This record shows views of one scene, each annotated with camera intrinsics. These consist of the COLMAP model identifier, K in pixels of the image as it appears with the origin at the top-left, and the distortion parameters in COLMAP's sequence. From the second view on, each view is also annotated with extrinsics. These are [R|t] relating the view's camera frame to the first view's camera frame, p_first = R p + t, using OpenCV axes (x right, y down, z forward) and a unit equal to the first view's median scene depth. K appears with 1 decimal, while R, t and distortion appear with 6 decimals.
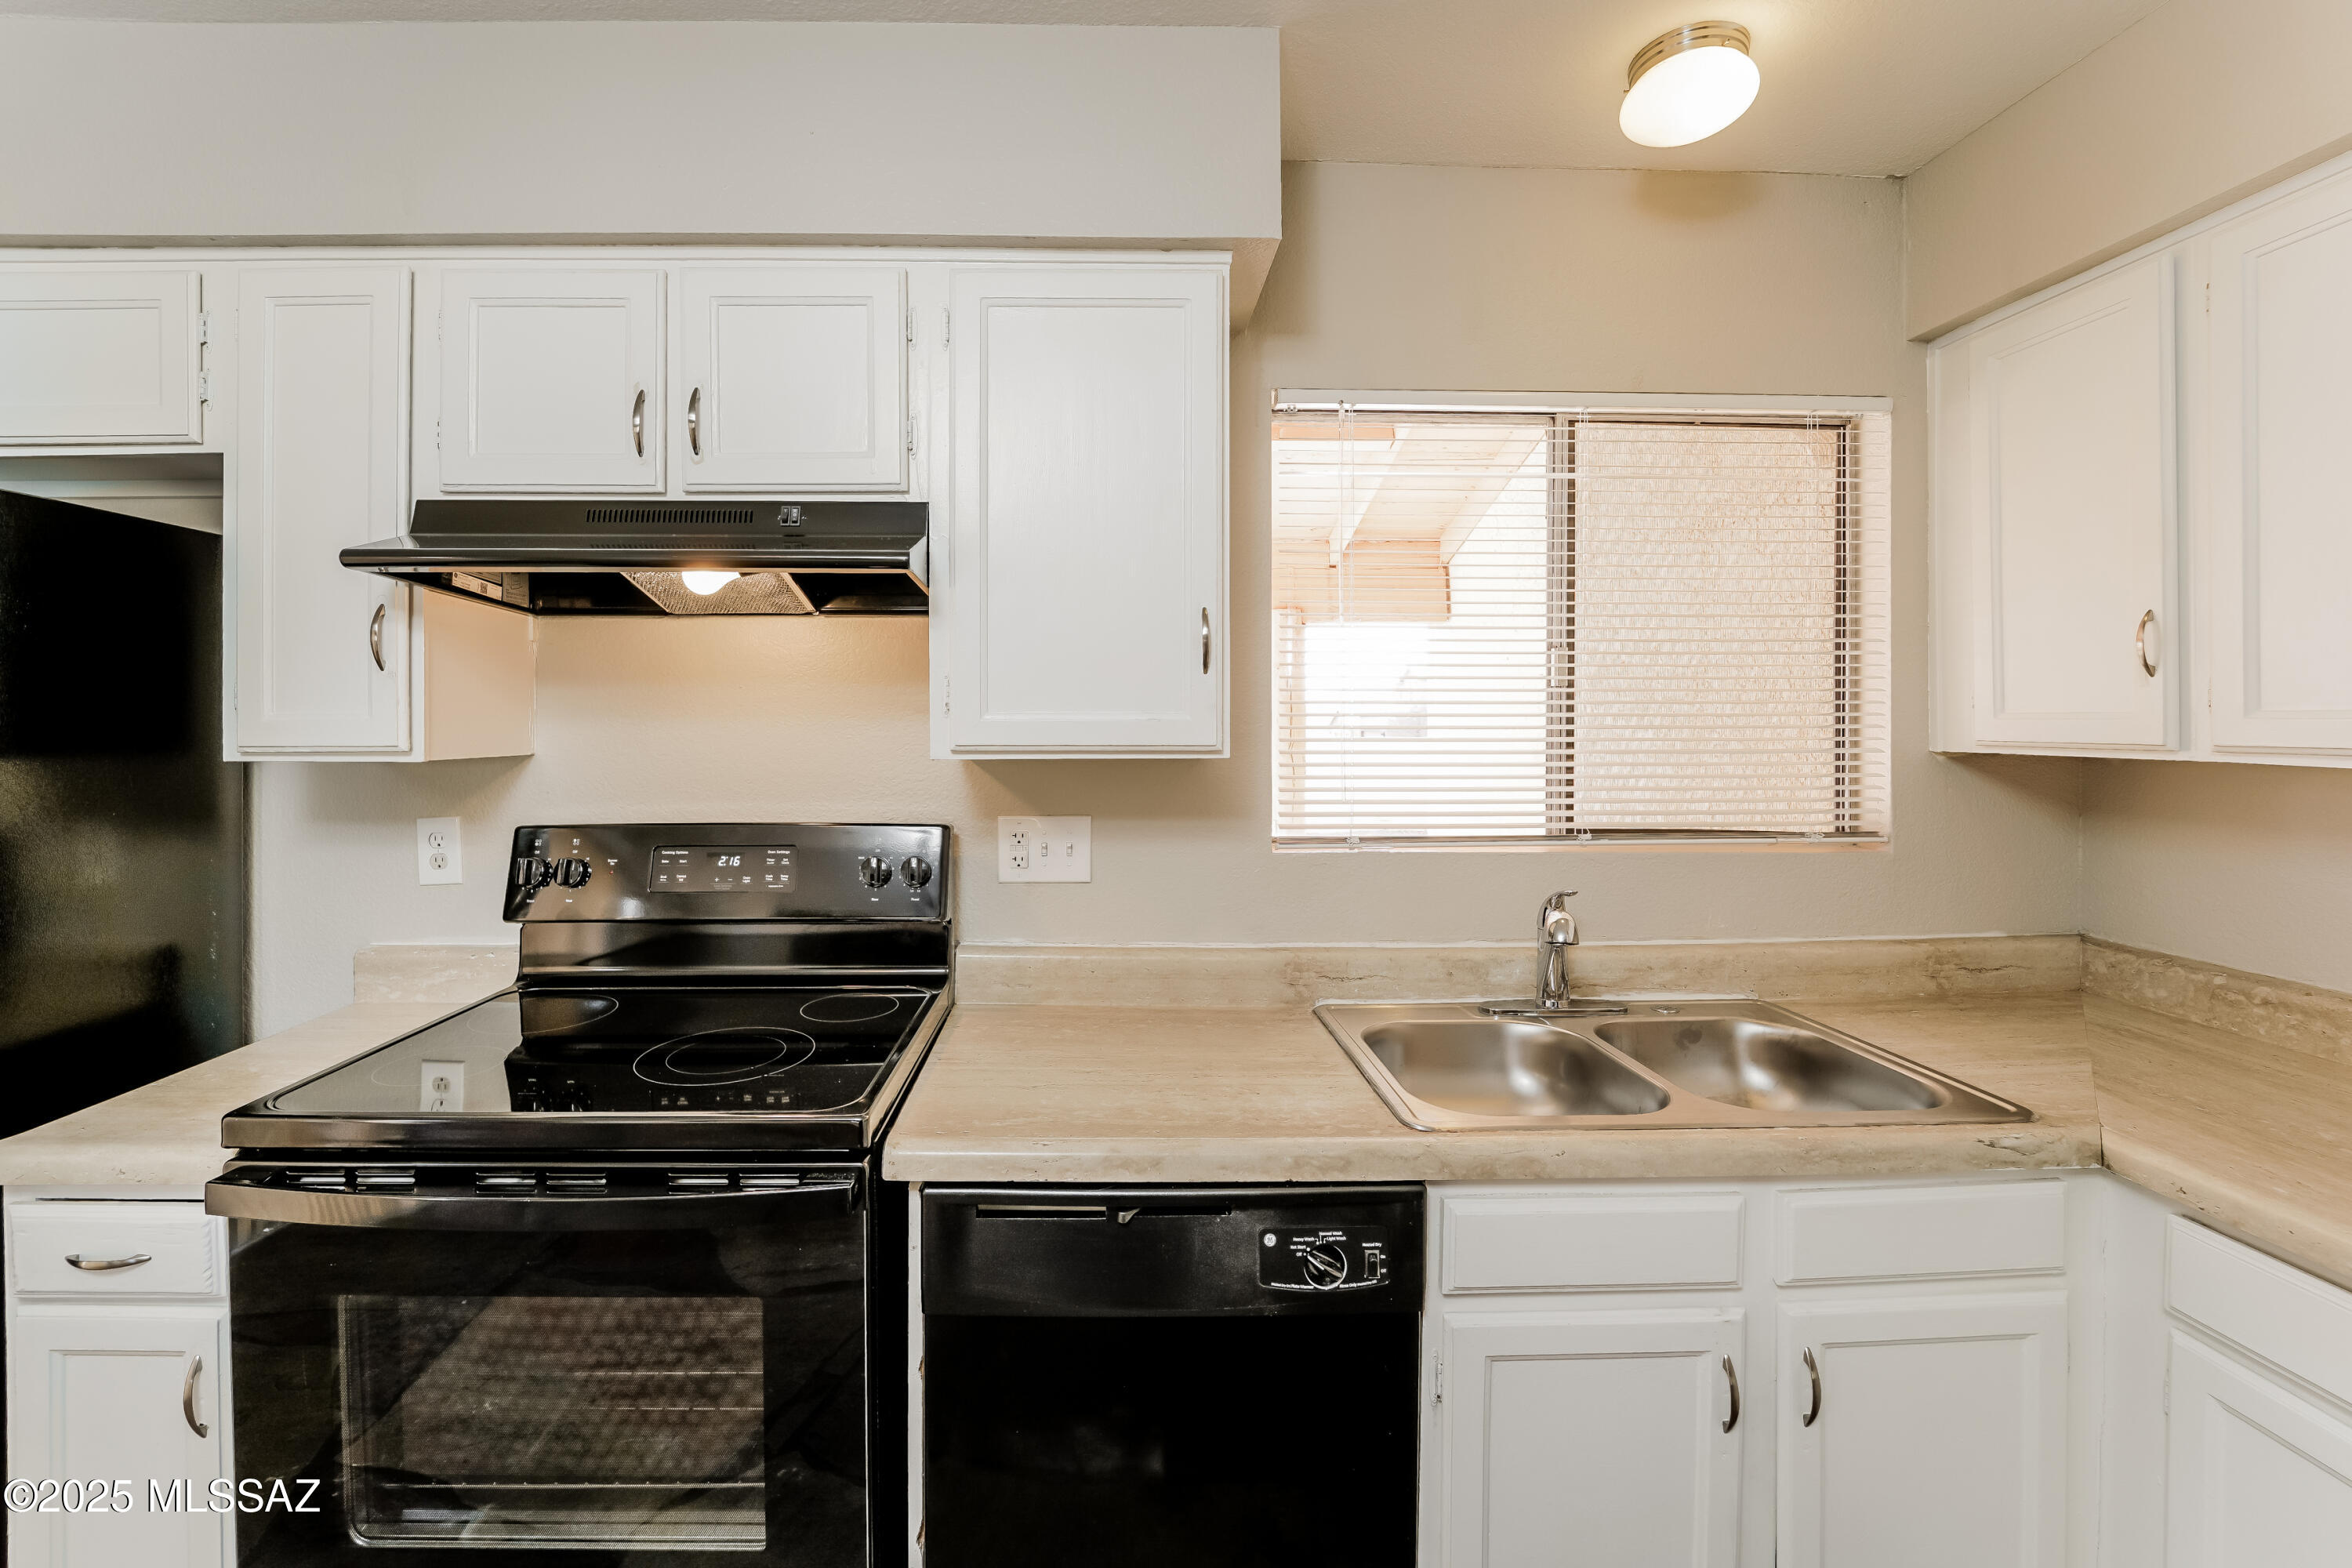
lens RADIAL K [[982.2, 0, 1123.0], [0, 982.2, 735.5], [0, 0, 1]] dist [-0.011960, -0.000290]
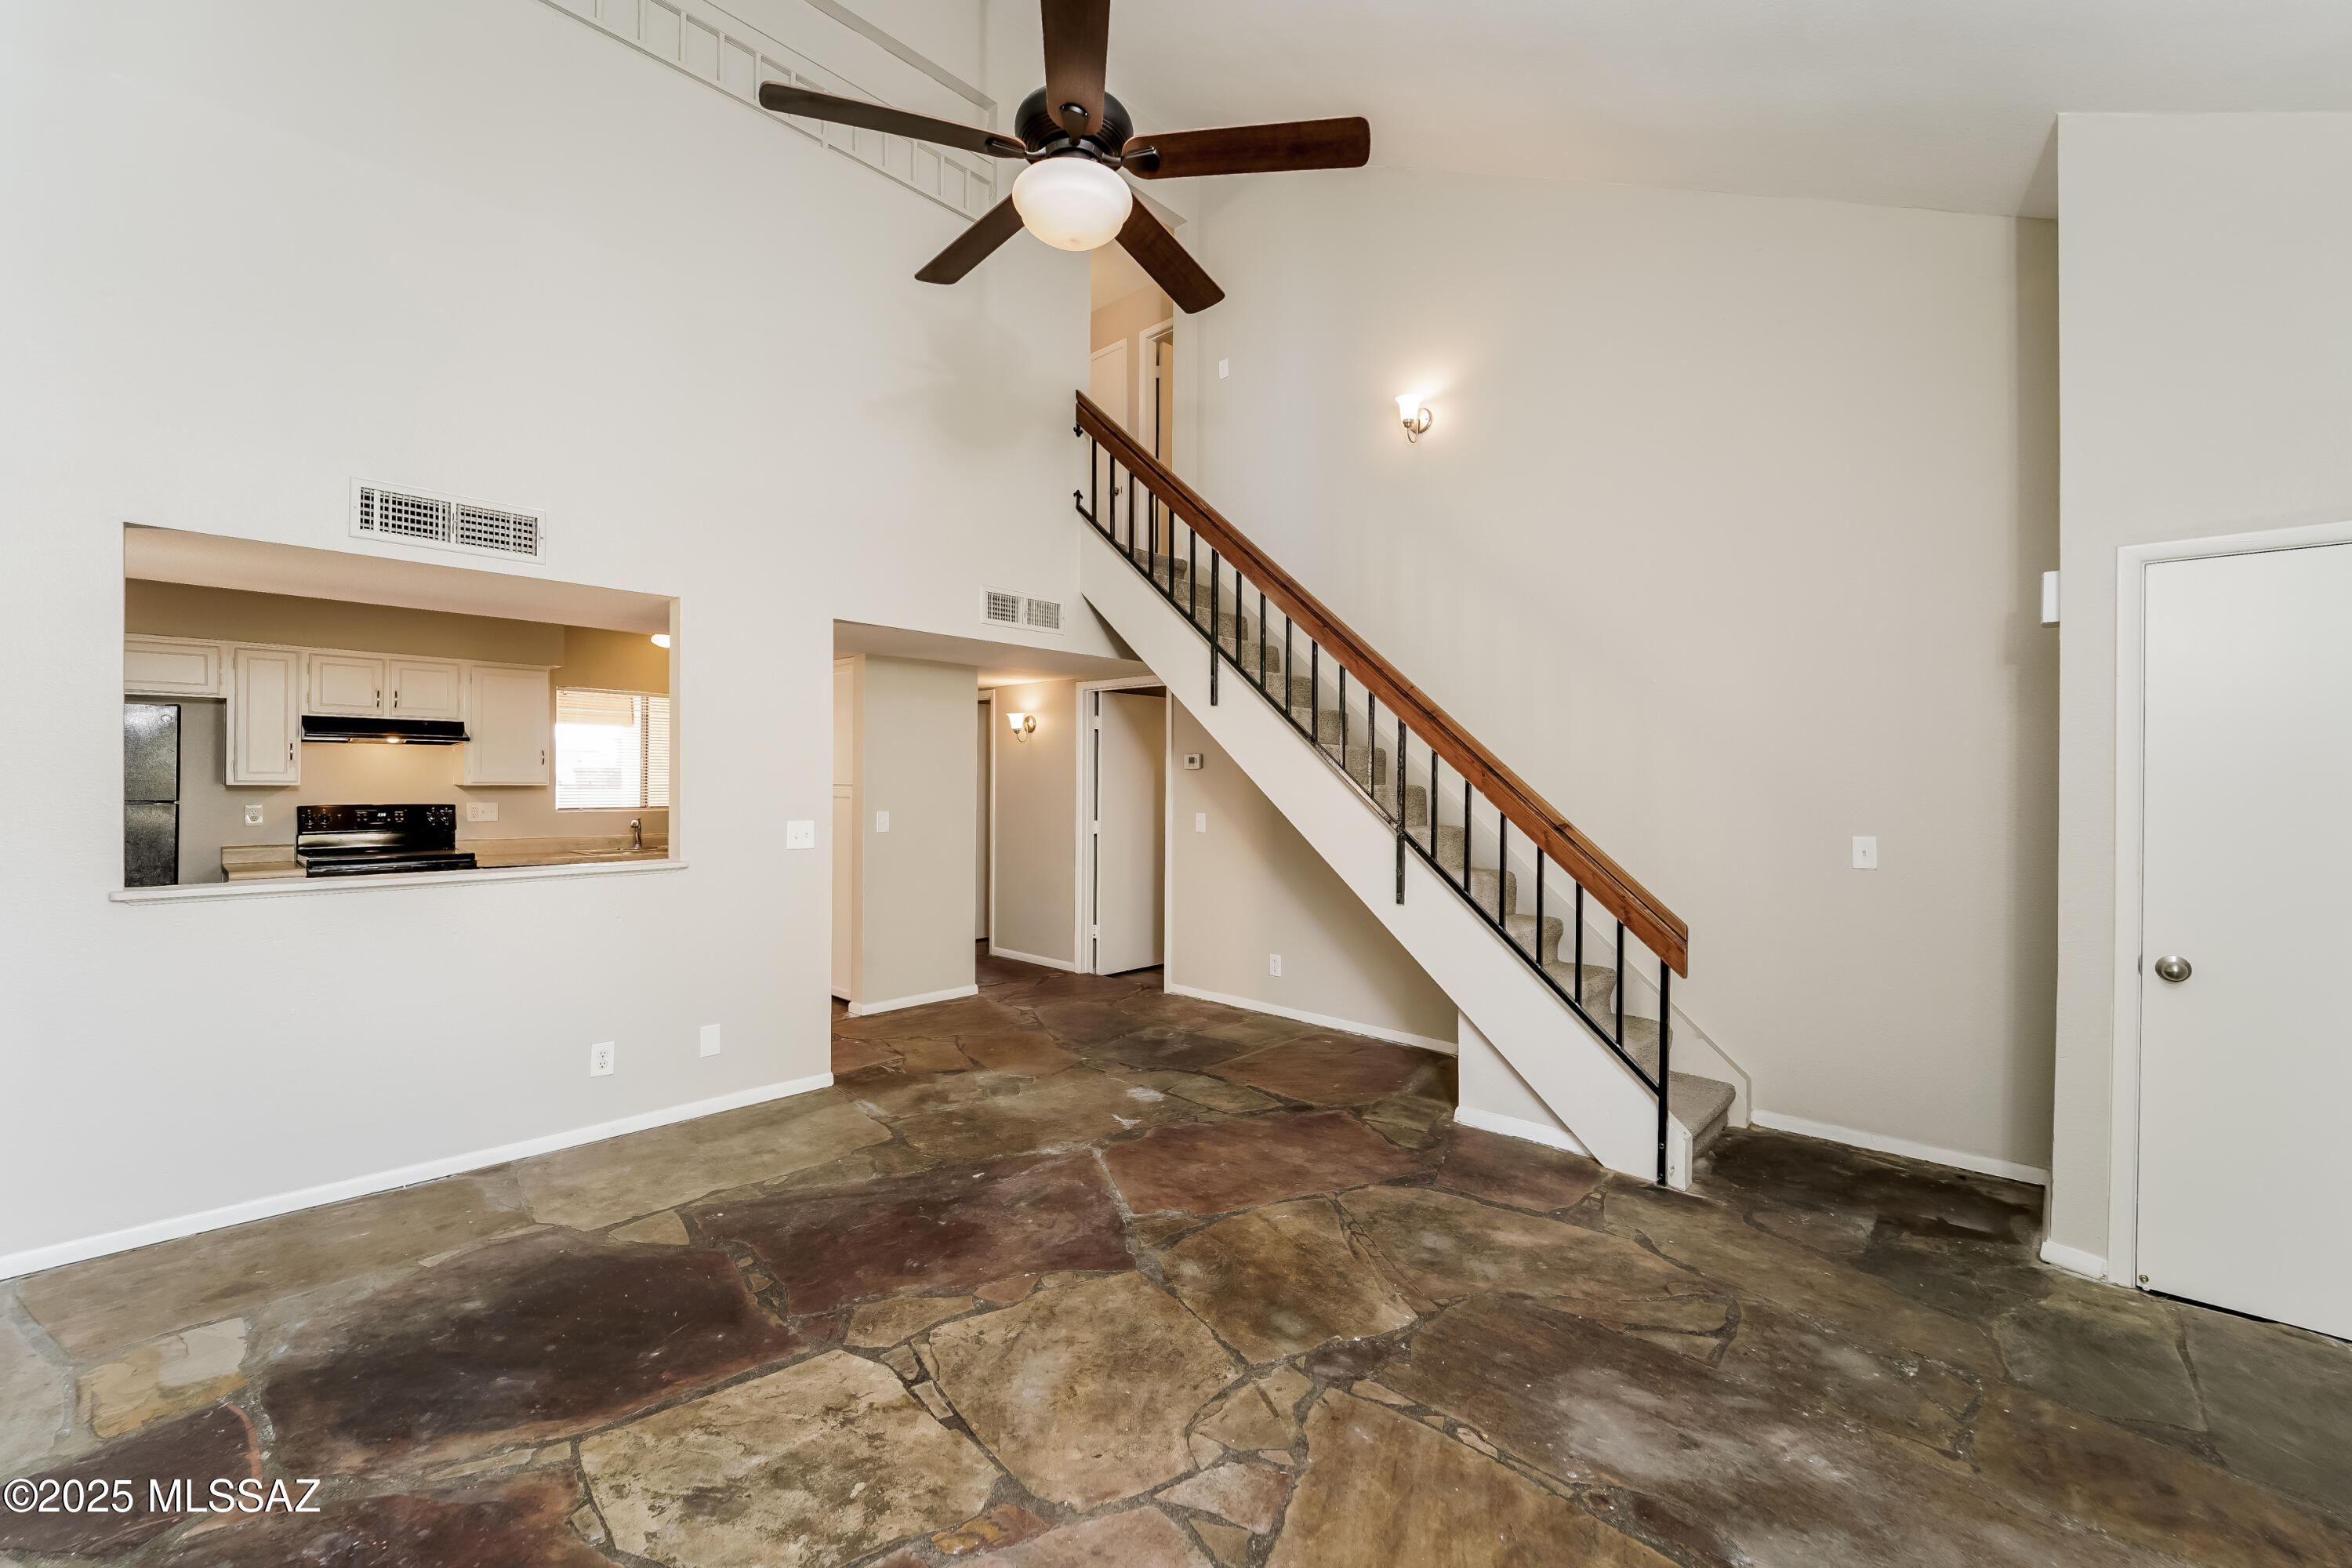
lens RADIAL K [[974.2, 0, 1171.4], [0, 974.2, 777.8], [0, 0, 1]] dist [-0.013776, -0.000088]
pose [[0.688770, 0.004431, 0.724967, -0.985918], [0.000717, 0.999977, -0.006794, 0.022038], [-0.724980, 0.005199, 0.688751, -3.573493]]
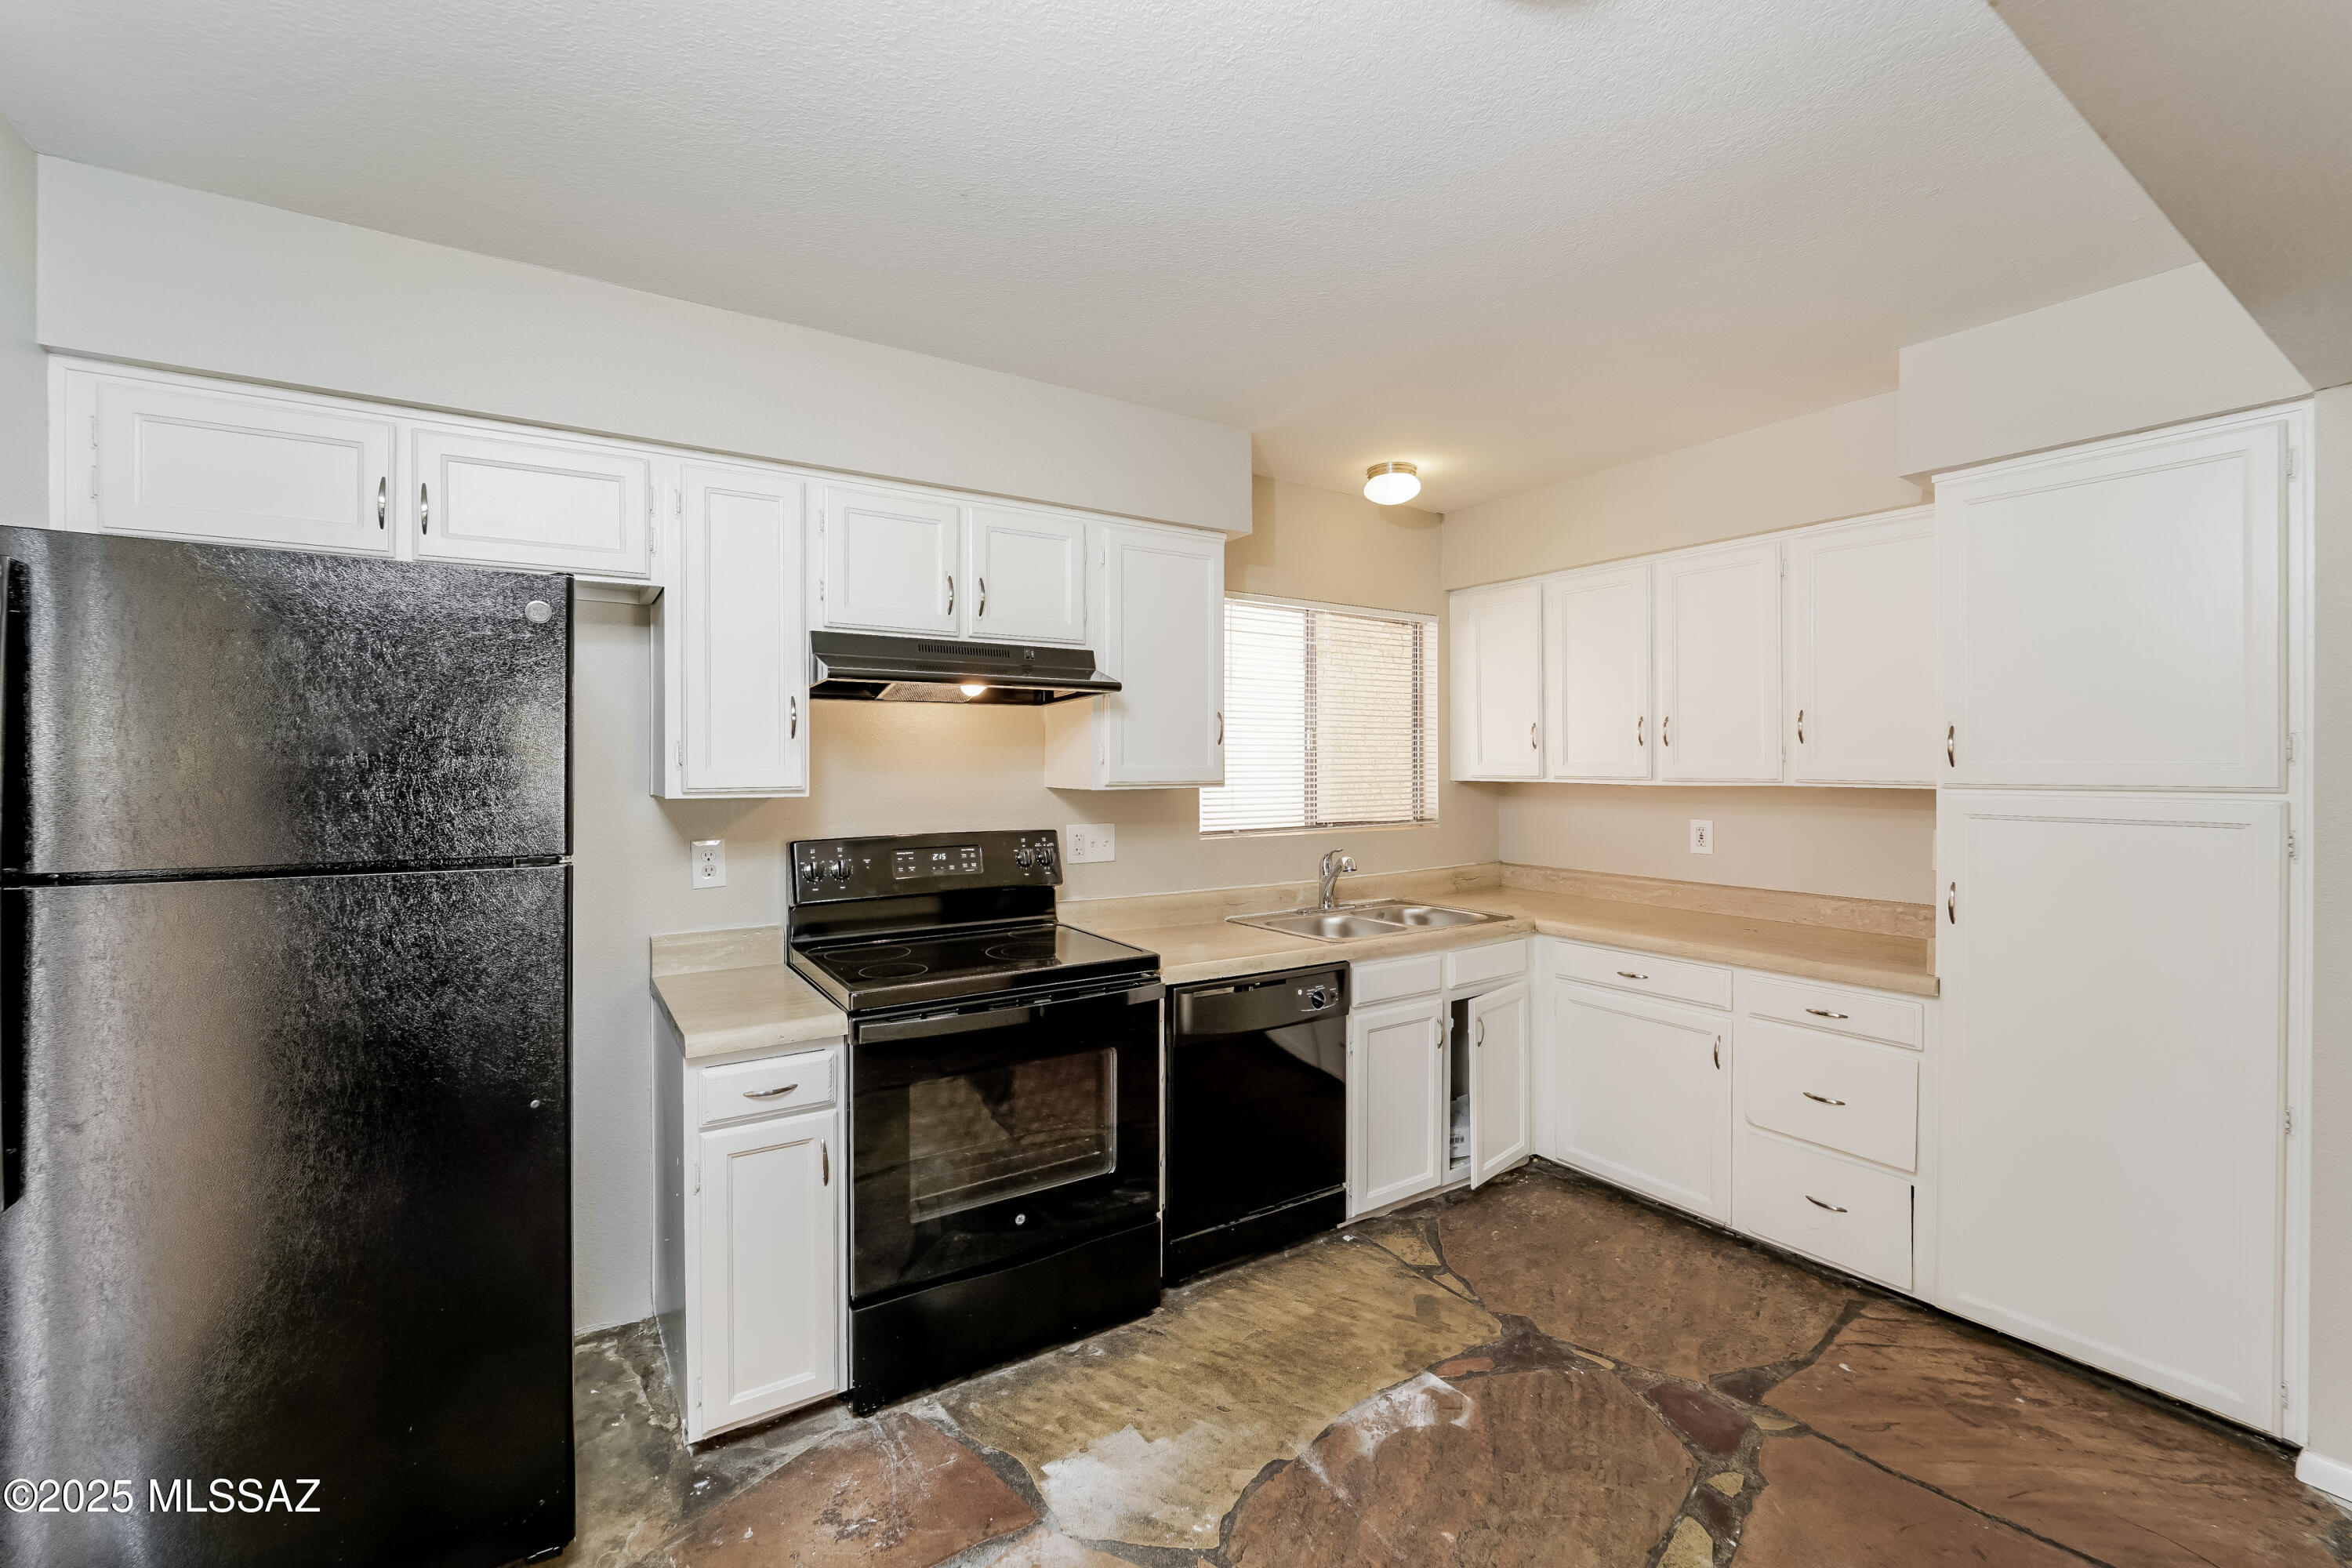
lens RADIAL K [[974.2, 0, 1171.4], [0, 974.2, 777.8], [0, 0, 1]] dist [-0.013776, -0.000088]
pose [[0.848935, -0.010288, 0.528397, -0.949338], [0.011016, 0.999938, 0.001769, -0.000062], [-0.528382, 0.004319, 0.848996, -0.574294]]
